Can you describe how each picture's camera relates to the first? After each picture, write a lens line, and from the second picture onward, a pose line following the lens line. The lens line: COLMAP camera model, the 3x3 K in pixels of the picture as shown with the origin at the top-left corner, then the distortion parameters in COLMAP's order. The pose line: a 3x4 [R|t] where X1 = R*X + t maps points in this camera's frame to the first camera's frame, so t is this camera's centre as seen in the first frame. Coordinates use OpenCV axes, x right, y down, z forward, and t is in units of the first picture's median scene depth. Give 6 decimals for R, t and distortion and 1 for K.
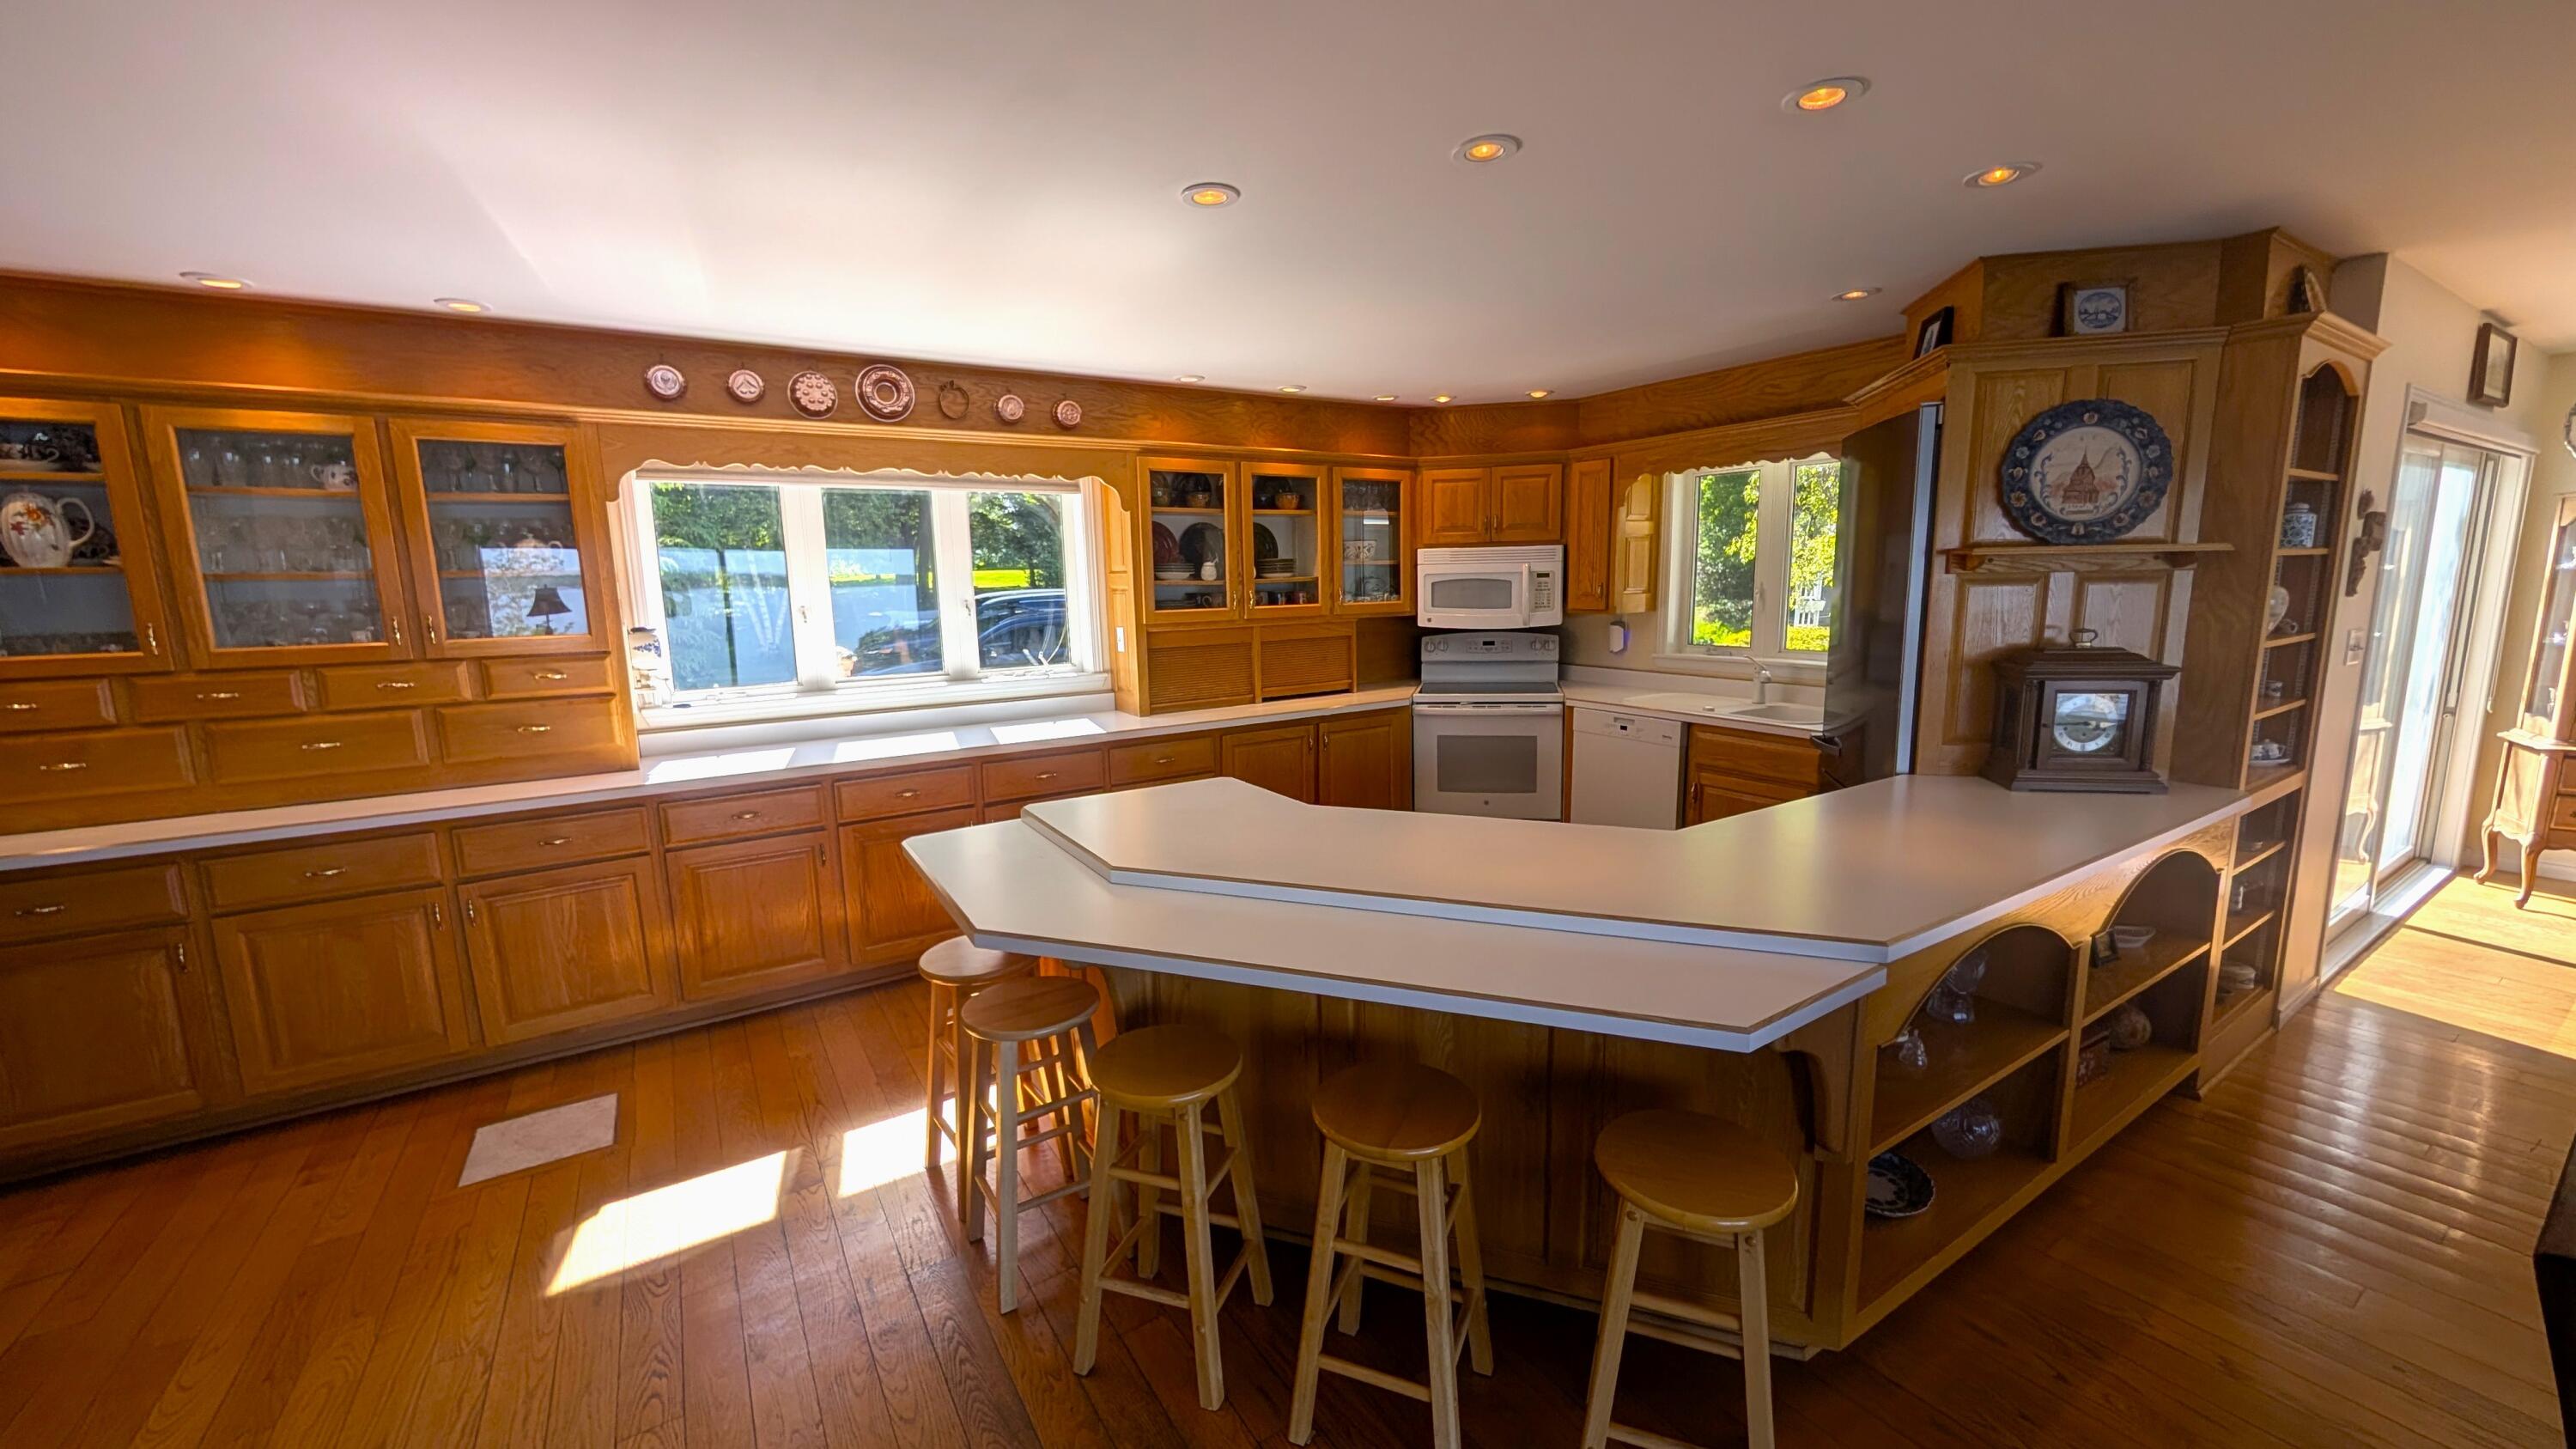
lens RADIAL K [[969.6, 0, 1293.3], [0, 969.6, 724.5], [0, 0, 1]] dist [-0.001377, -0.000010]
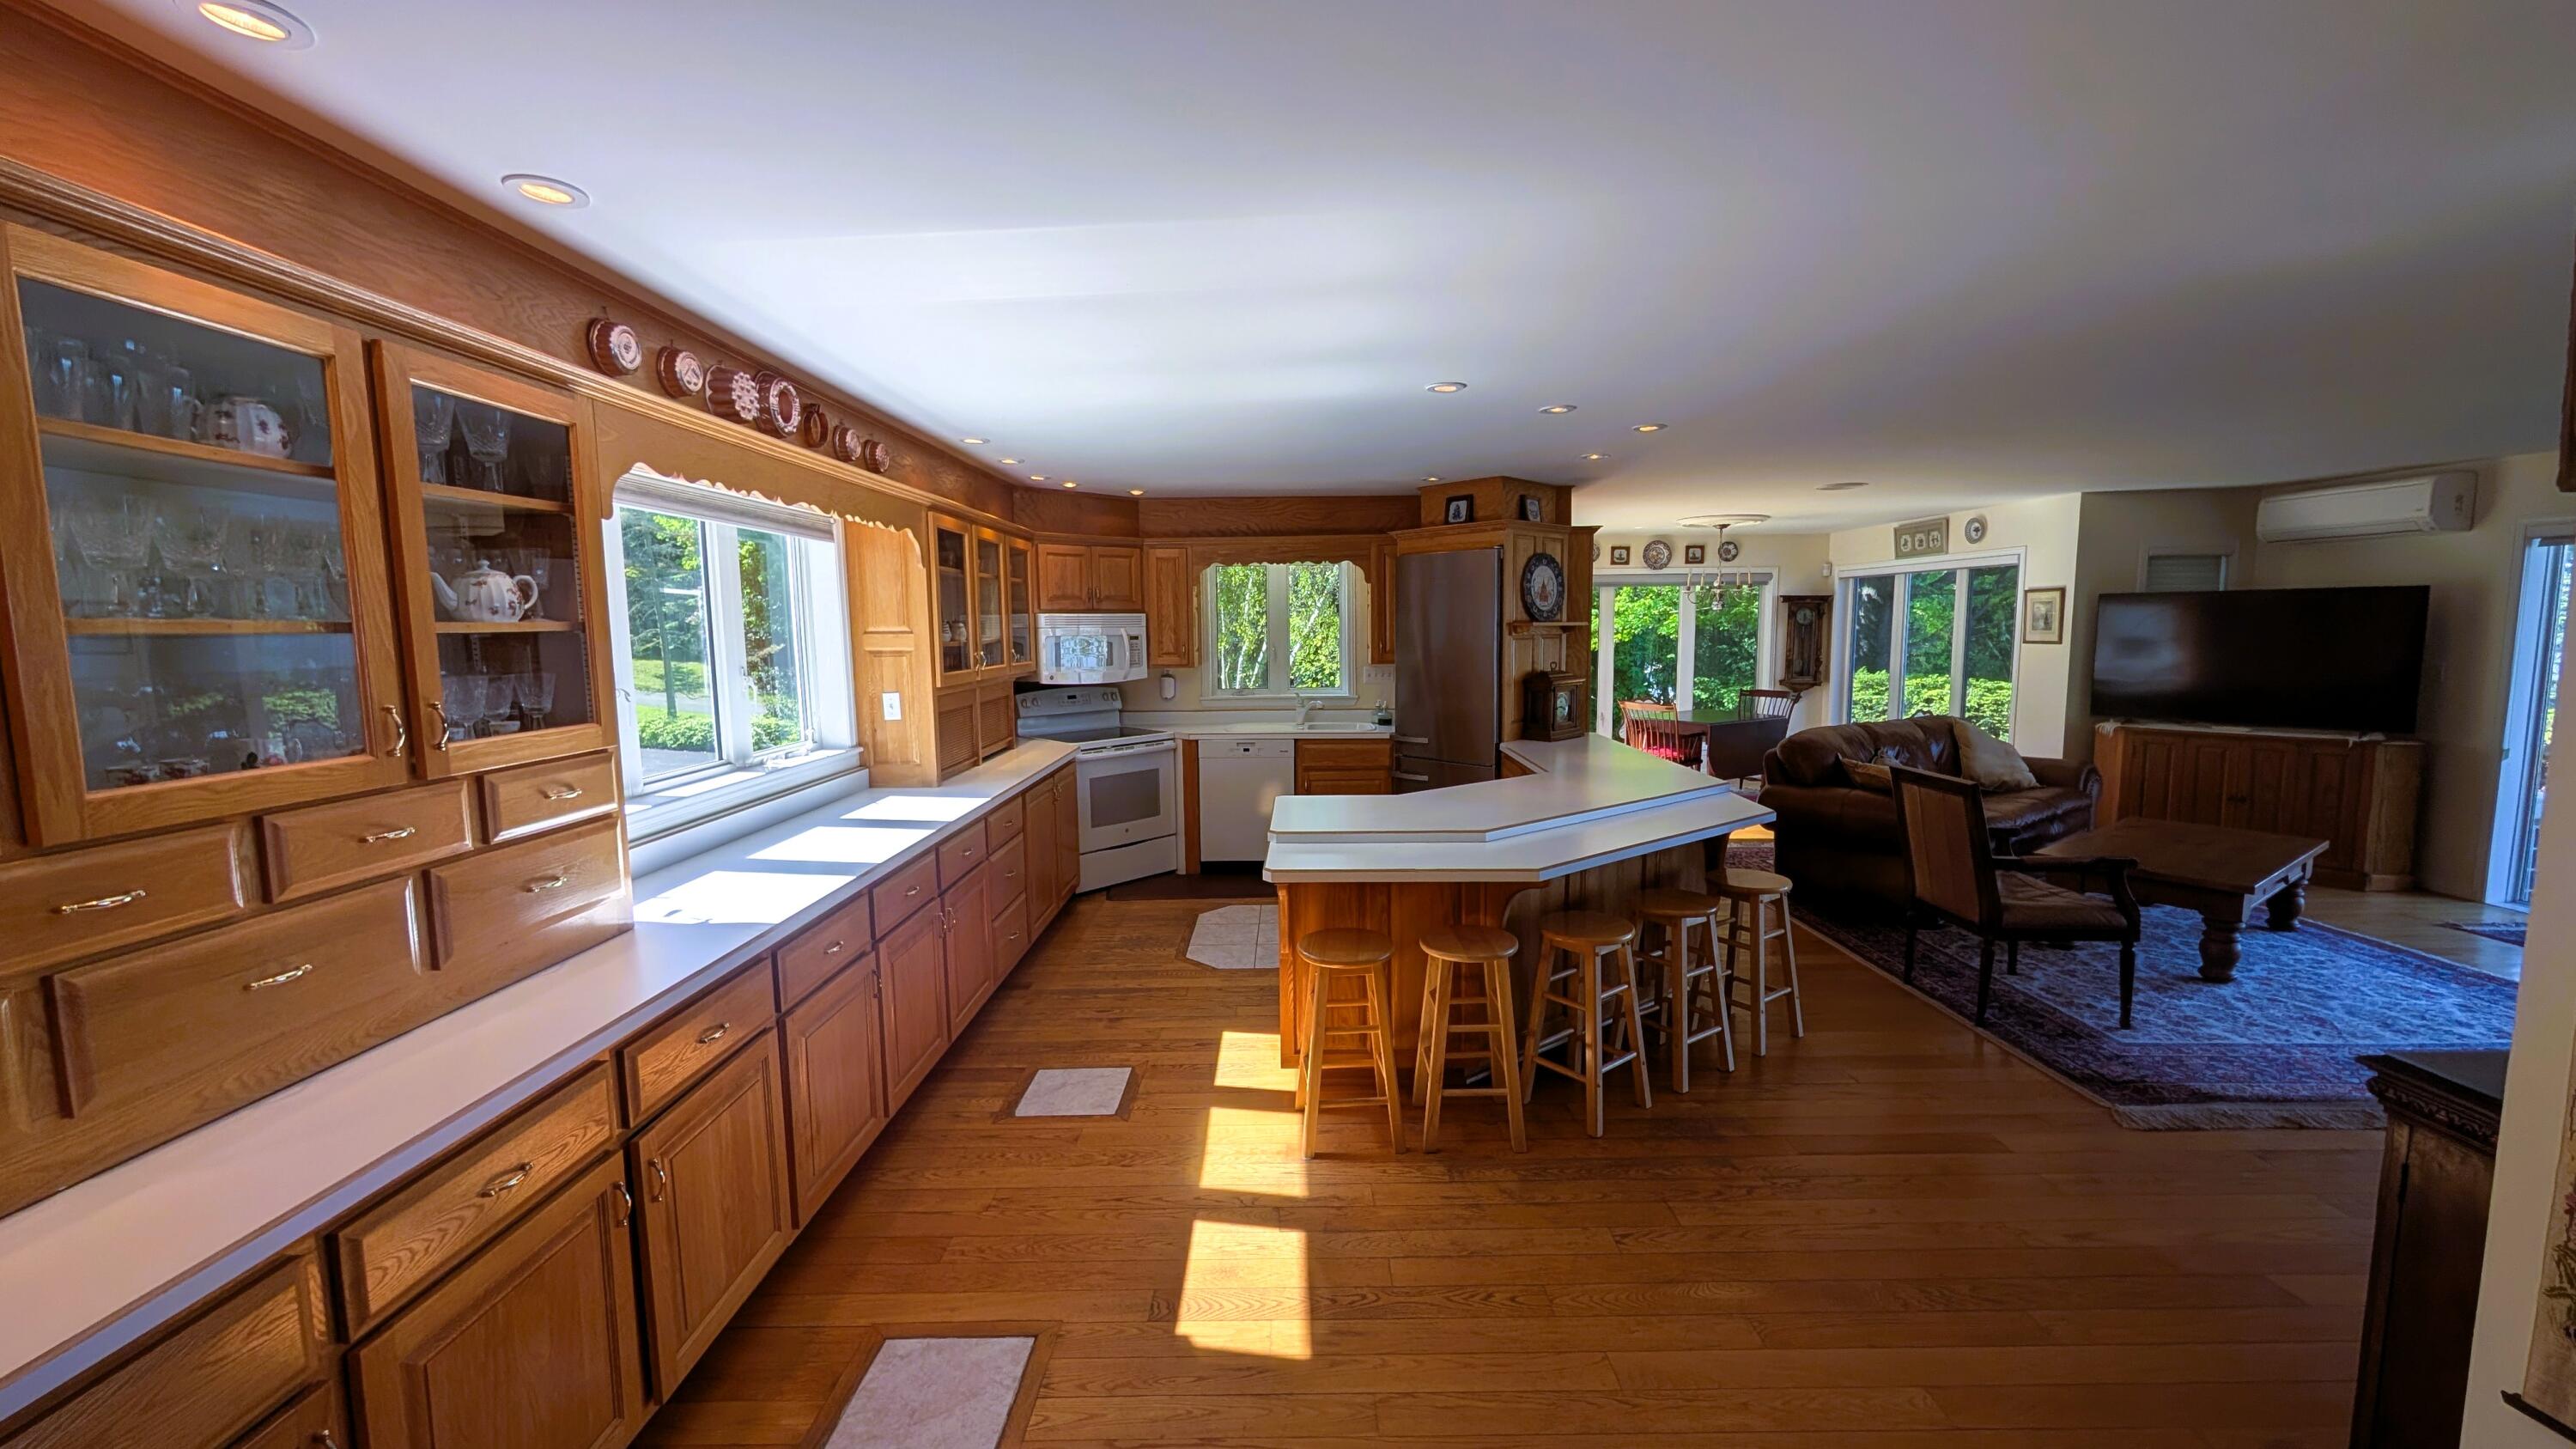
lens RADIAL K [[969.6, 0, 1292.2], [0, 969.6, 725.1], [0, 0, 1]] dist [-0.001377, -0.000010]
pose [[0.542277, -0.072959, 0.837026, -1.210466], [0.131676, 0.991292, 0.001098, -0.038820], [-0.829817, 0.109621, 0.547162, 0.332072]]
